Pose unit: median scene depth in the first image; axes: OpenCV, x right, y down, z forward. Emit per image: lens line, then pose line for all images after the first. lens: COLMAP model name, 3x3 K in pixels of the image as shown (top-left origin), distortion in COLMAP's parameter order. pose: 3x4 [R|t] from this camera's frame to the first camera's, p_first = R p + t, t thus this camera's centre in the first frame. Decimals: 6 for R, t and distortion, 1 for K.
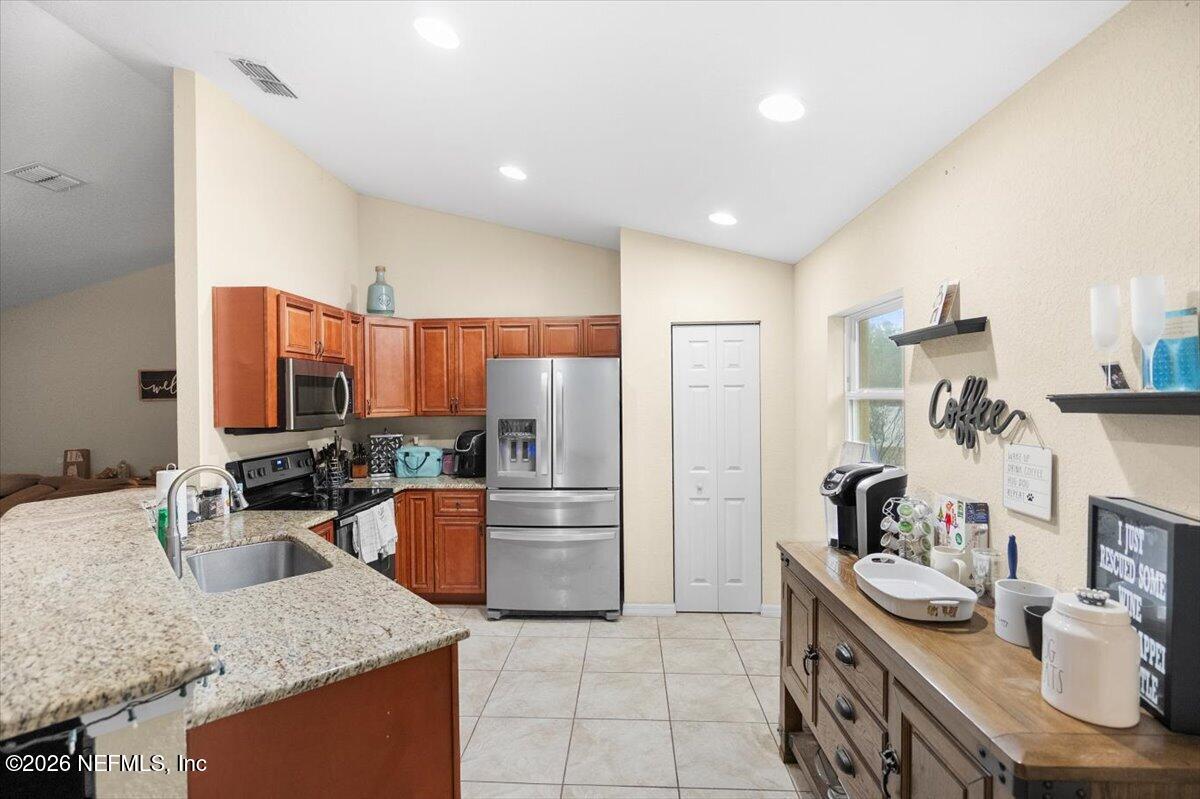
lens RADIAL K [[562.9, 0, 600.0], [0, 562.9, 399.5], [0, 0, 1]] dist [-0.003094, -0.000685]
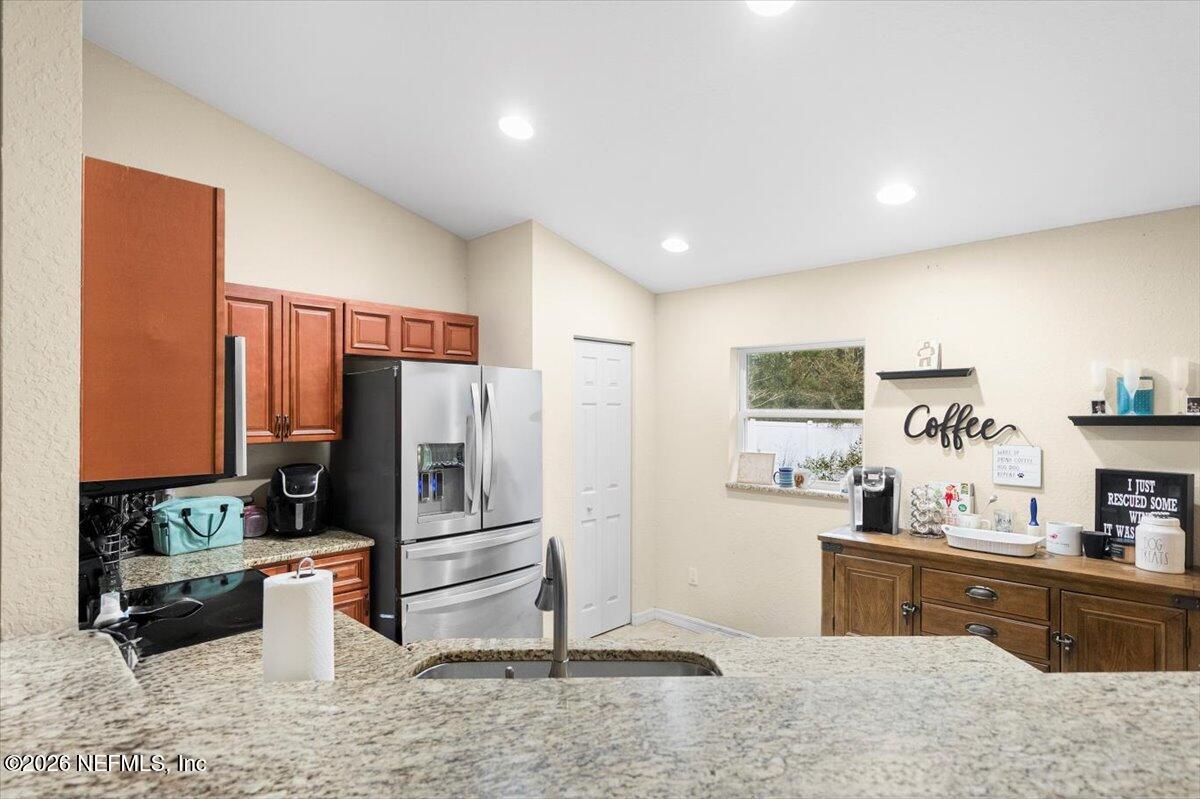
lens RADIAL K [[606.0, 0, 603.0], [0, 606.0, 412.6], [0, 0, 1]] dist [0.001420, 0.000565]
pose [[0.653184, 0.006977, 0.757167, -1.036168], [-0.002016, 0.999970, -0.007475, -0.000993], [-0.757196, 0.003356, 0.653179, 0.530437]]
